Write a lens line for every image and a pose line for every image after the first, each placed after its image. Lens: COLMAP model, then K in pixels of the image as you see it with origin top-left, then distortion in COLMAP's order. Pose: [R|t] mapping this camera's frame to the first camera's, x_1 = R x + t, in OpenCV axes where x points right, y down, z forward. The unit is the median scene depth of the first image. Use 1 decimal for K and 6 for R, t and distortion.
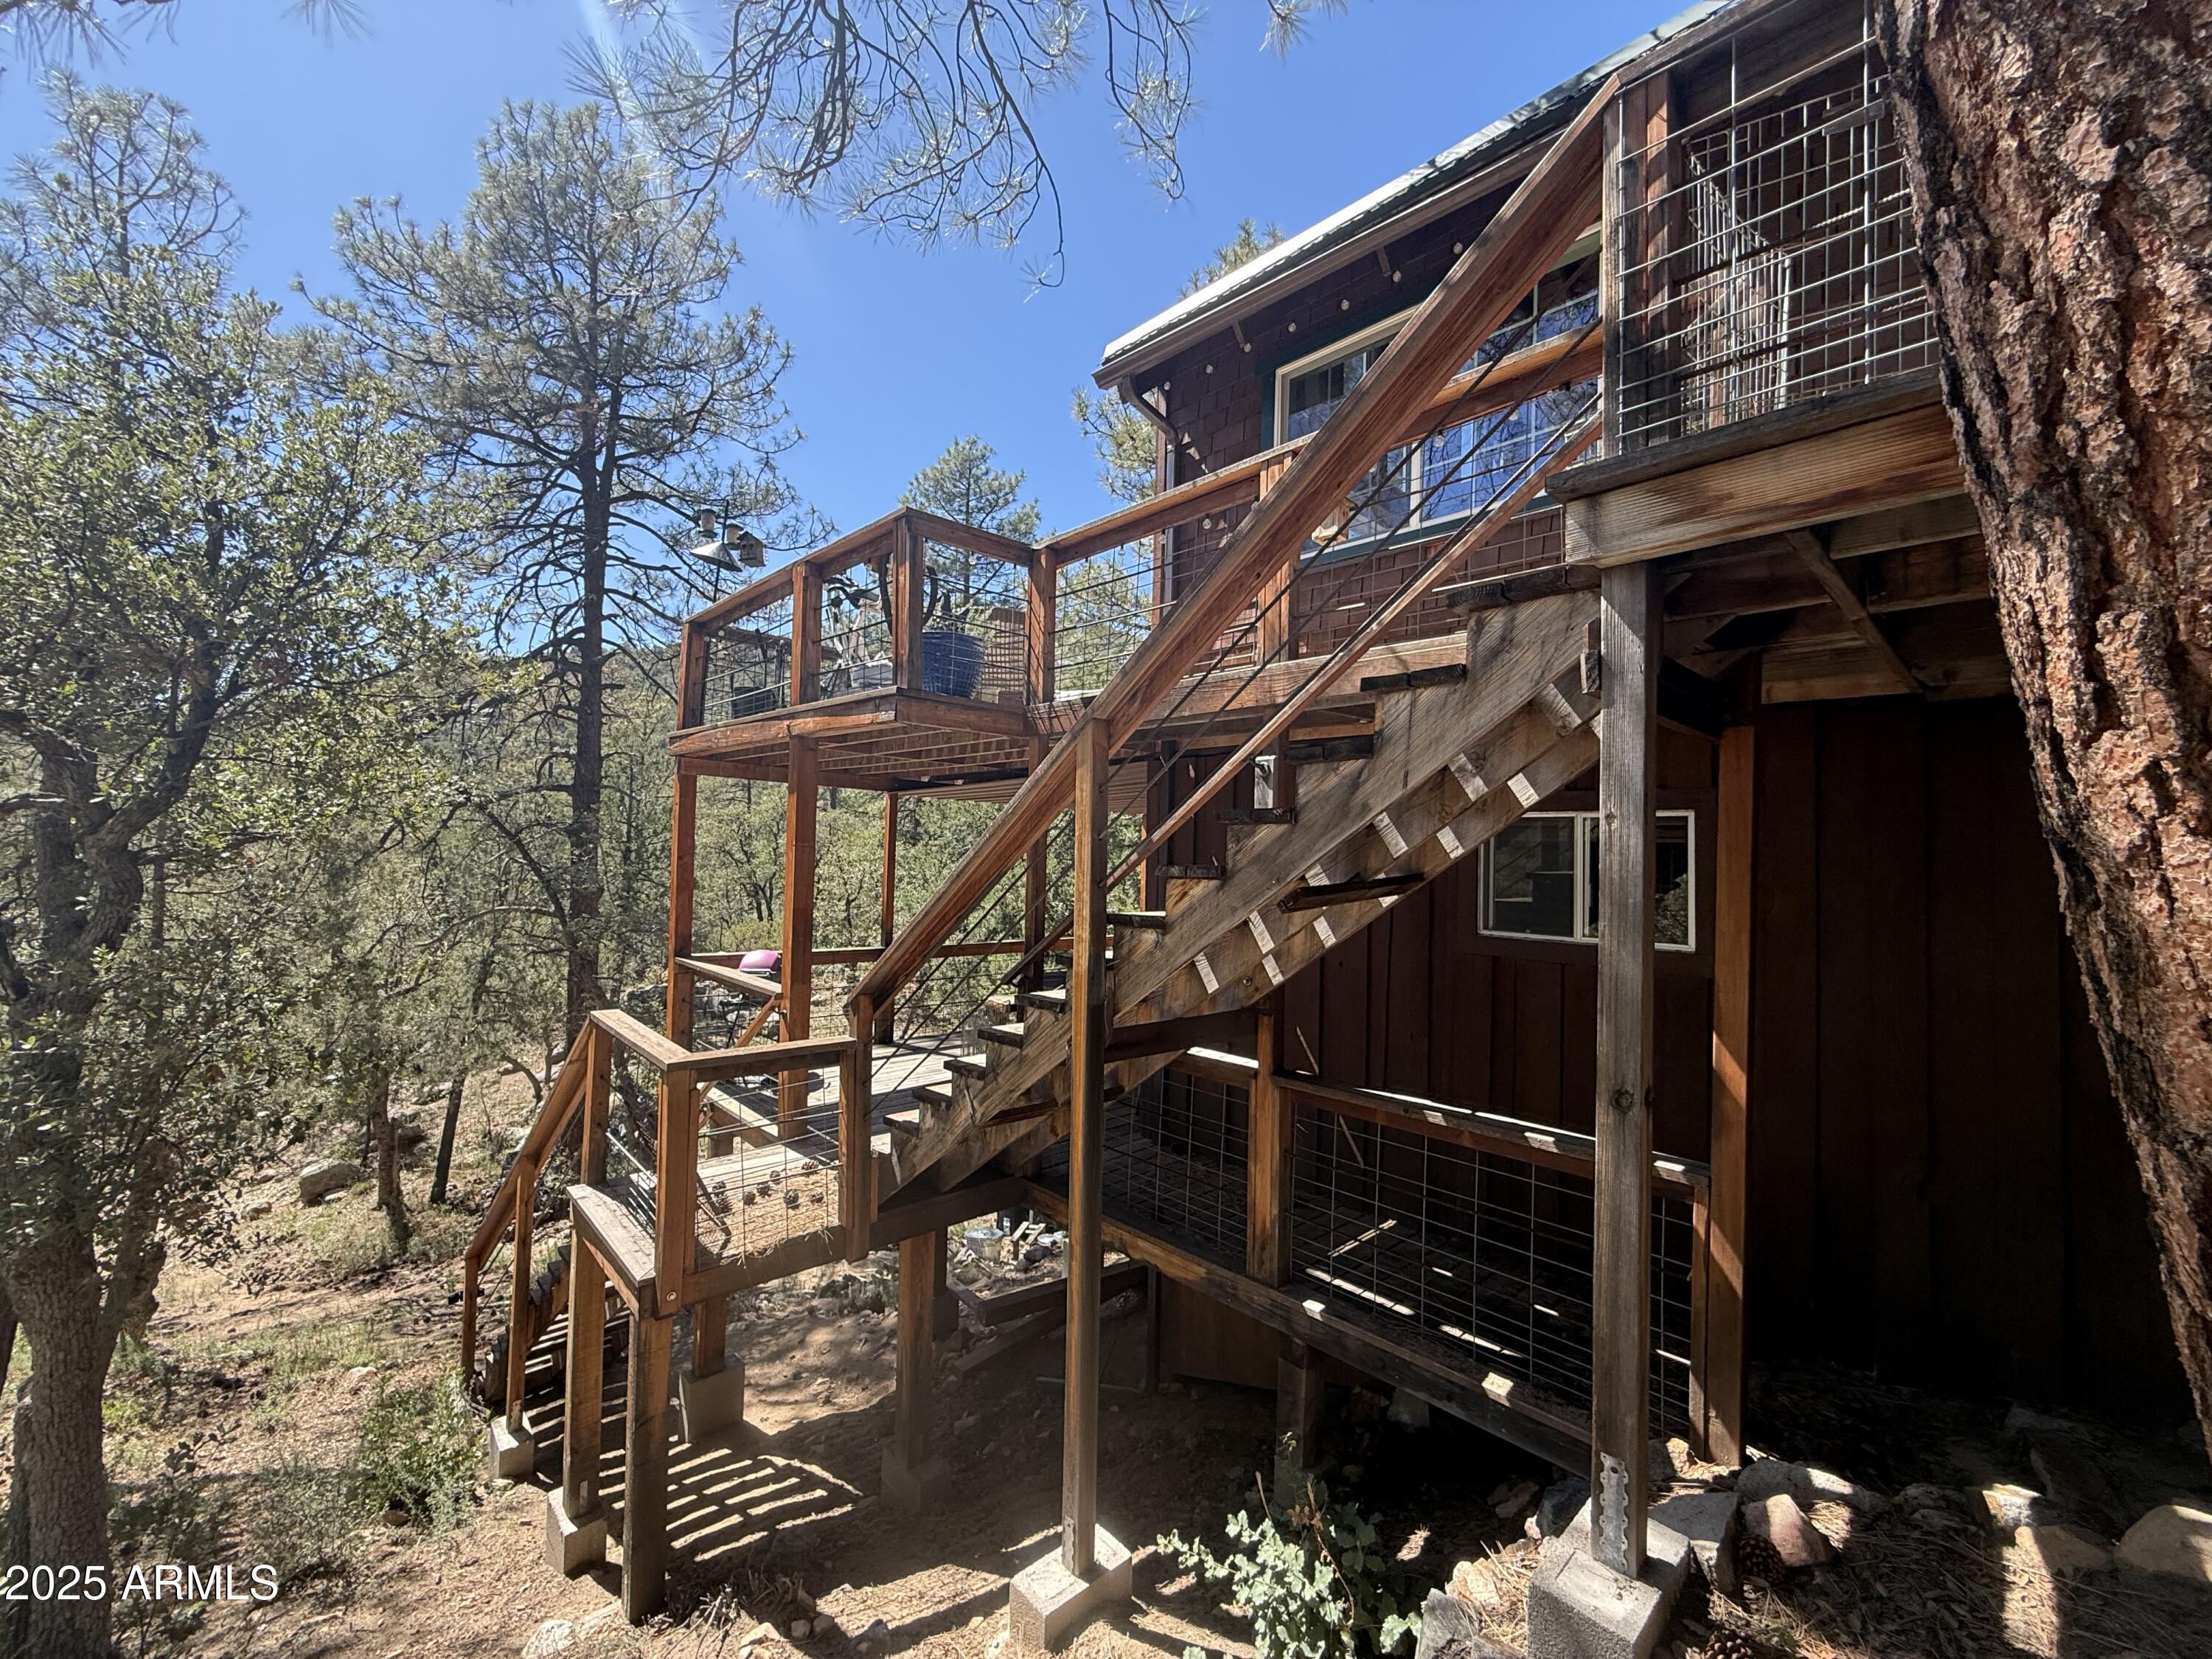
lens RADIAL K [[878.7, 0, 1115.2], [0, 878.7, 825.5], [0, 0, 1]] dist [0.000757, -0.000911]
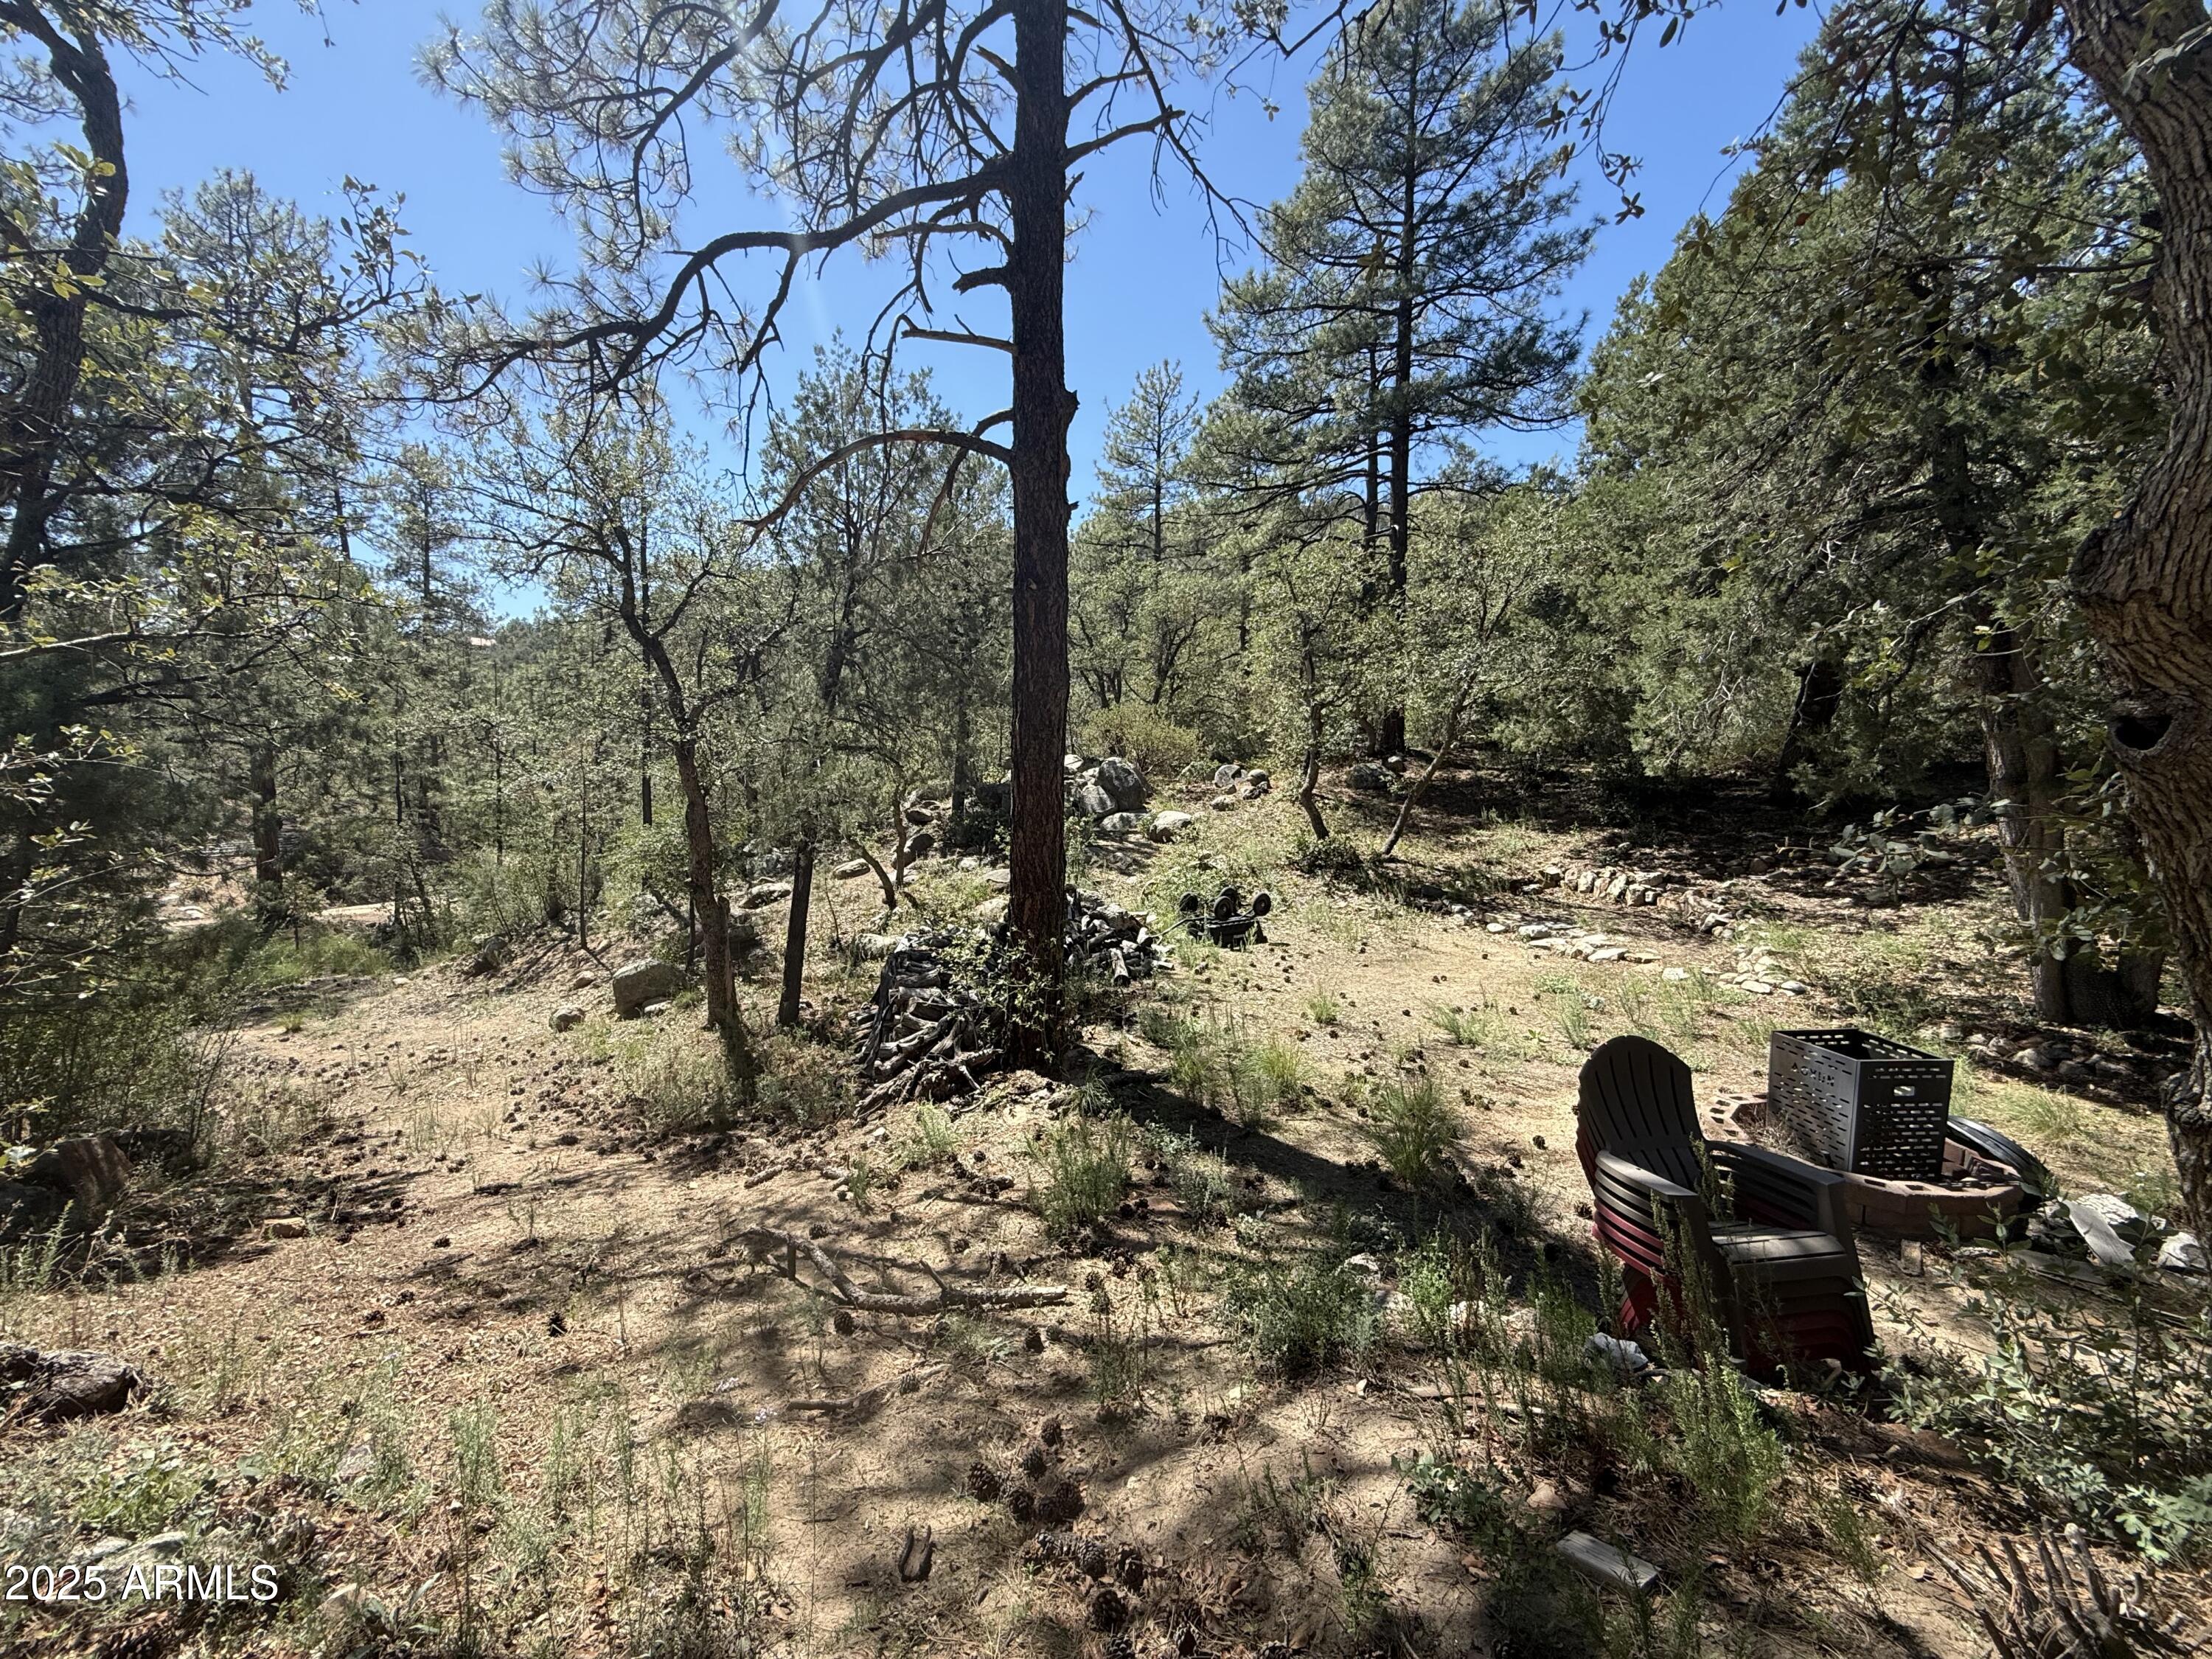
lens RADIAL K [[878.7, 0, 1097.8], [0, 878.7, 831.5], [0, 0, 1]] dist [0.000757, -0.000911]
pose [[0.963491, 0.018891, -0.267073, -0.373590], [0.011963, 0.993474, 0.113428, 0.211475], [0.267473, -0.112481, 0.956978, 0.449854]]
